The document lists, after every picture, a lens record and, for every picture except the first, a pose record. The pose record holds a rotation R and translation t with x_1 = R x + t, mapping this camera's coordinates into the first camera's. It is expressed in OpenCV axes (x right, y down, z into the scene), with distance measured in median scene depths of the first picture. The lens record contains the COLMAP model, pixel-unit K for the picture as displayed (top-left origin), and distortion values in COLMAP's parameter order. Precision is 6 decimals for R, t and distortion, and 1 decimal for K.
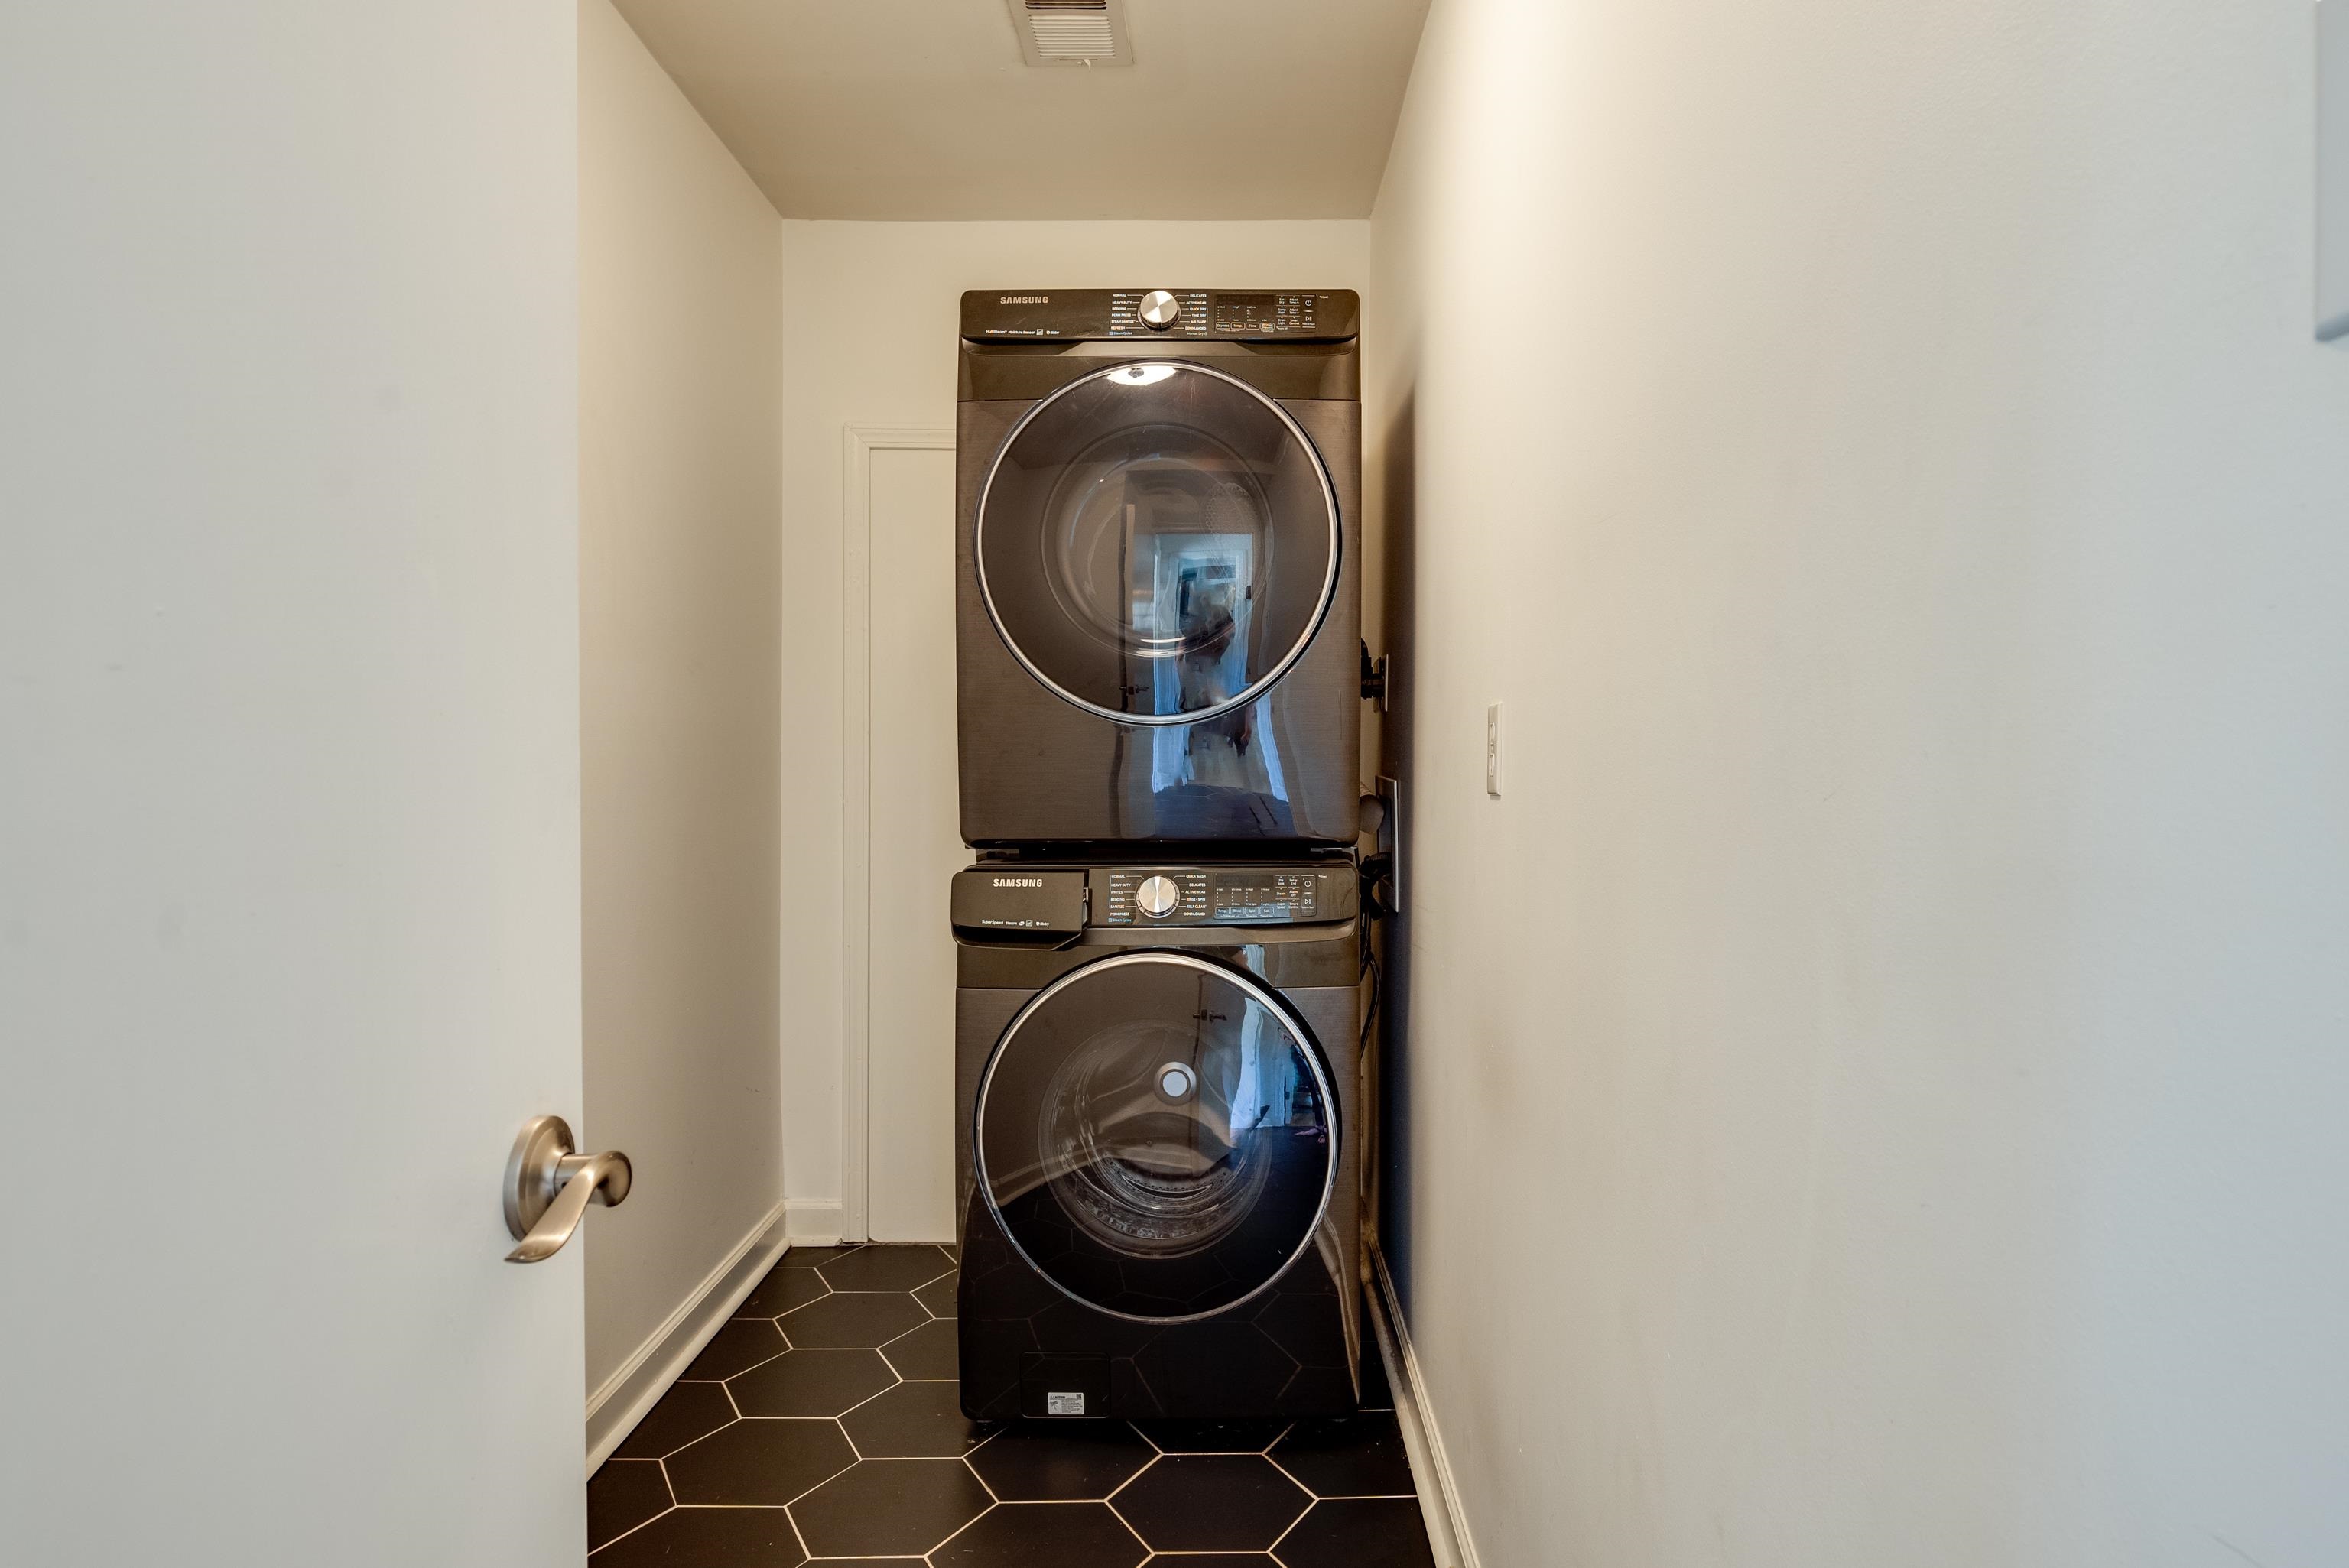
lens RADIAL K [[1368.6, 0, 1174.5], [0, 1368.6, 784.0], [0, 0, 1]] dist [-0.001587, -0.001666]
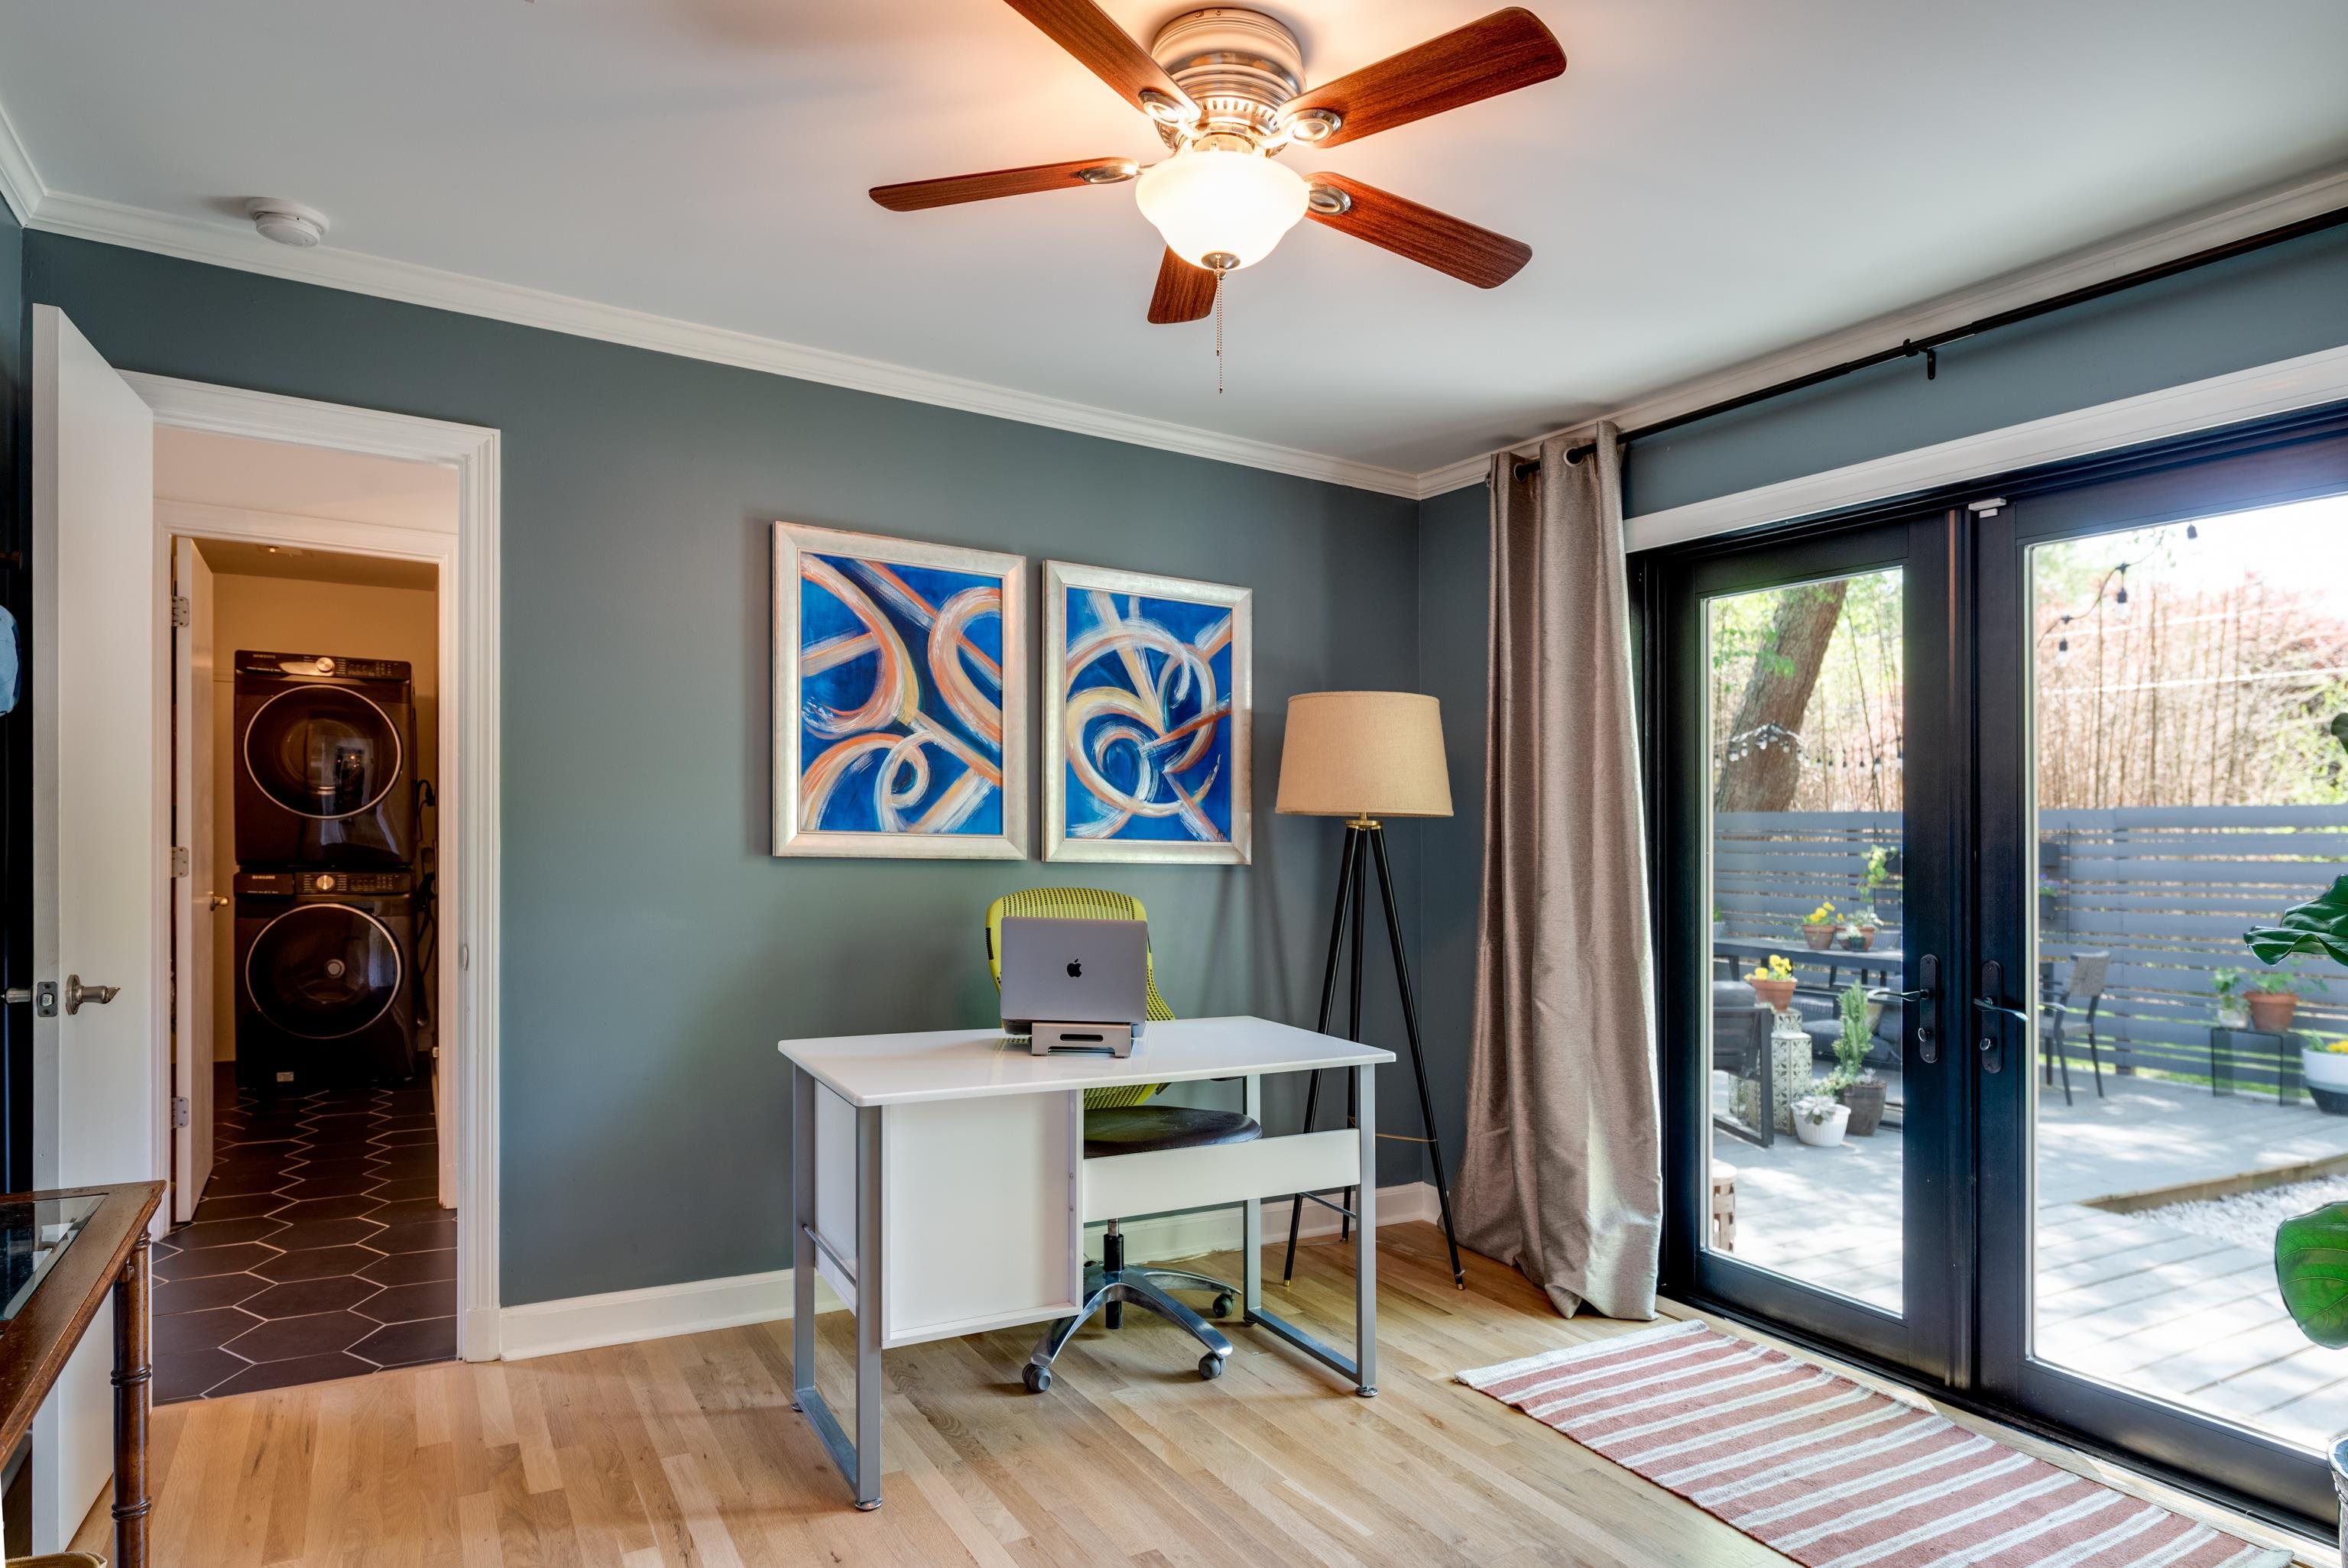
lens RADIAL K [[1352.5, 0, 1174.9], [0, 1352.5, 879.7], [0, 0, 1]] dist [-0.001798, -0.000691]
pose [[0.852021, -0.004404, 0.523488, 0.019397], [-0.001825, 0.999934, 0.011381, 0.042691], [-0.523504, -0.010652, 0.851957, -2.094868]]
